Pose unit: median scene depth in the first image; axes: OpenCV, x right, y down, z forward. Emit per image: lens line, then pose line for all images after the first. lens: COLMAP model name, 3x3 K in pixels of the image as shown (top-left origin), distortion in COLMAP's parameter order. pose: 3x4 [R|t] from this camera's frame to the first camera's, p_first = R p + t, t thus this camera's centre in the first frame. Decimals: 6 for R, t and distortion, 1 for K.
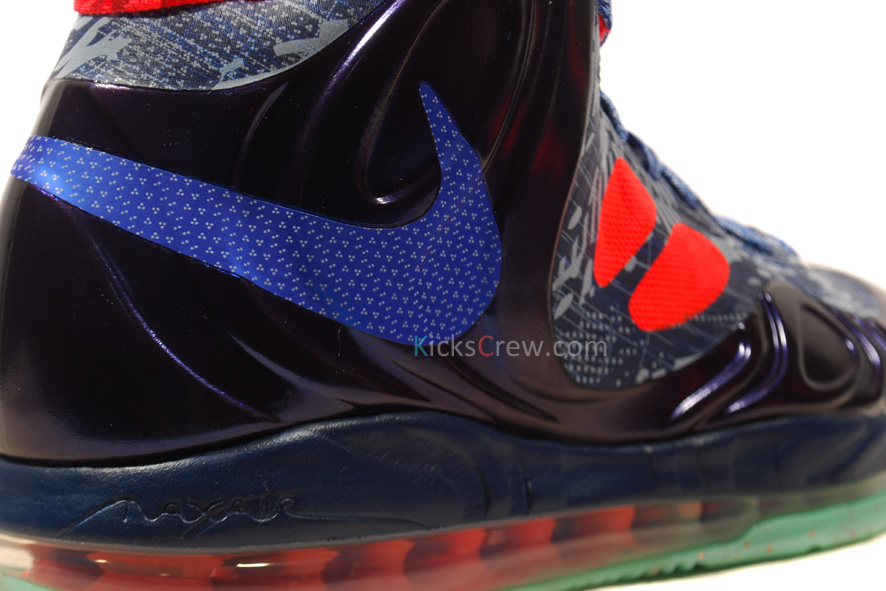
lens RADIAL K [[1753.9, 0, 443.8], [0, 1753.9, 292.1], [0, 0, 1]] dist [0.049535, 0.000000]
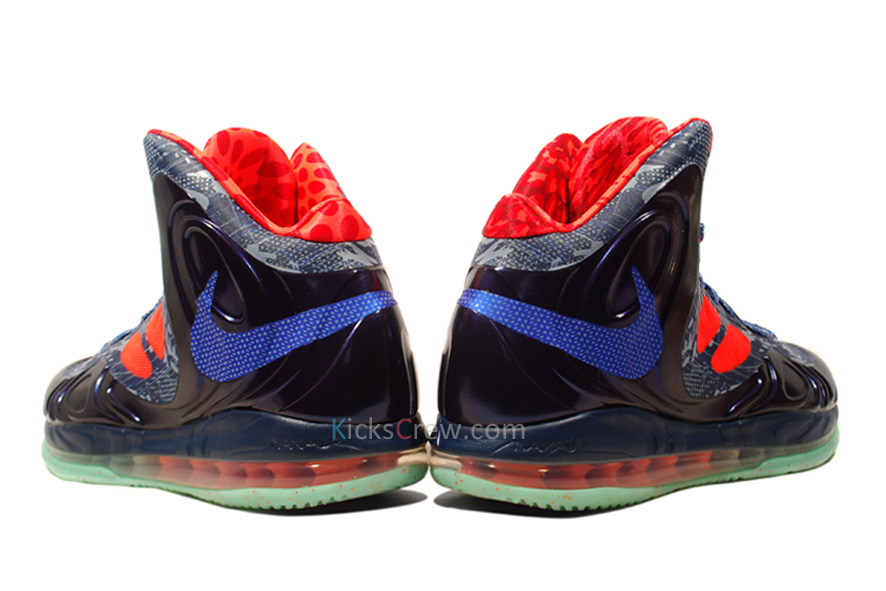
lens RADIAL K [[990.2, 0, 441.0], [0, 990.2, 299.0], [0, 0, 1]] dist [-0.012732, 0.000000]
pose [[0.997583, 0.008967, -0.068898, -0.169166], [-0.011813, 0.999089, -0.041015, -0.018043], [0.068467, 0.041729, 0.996780, -0.324143]]
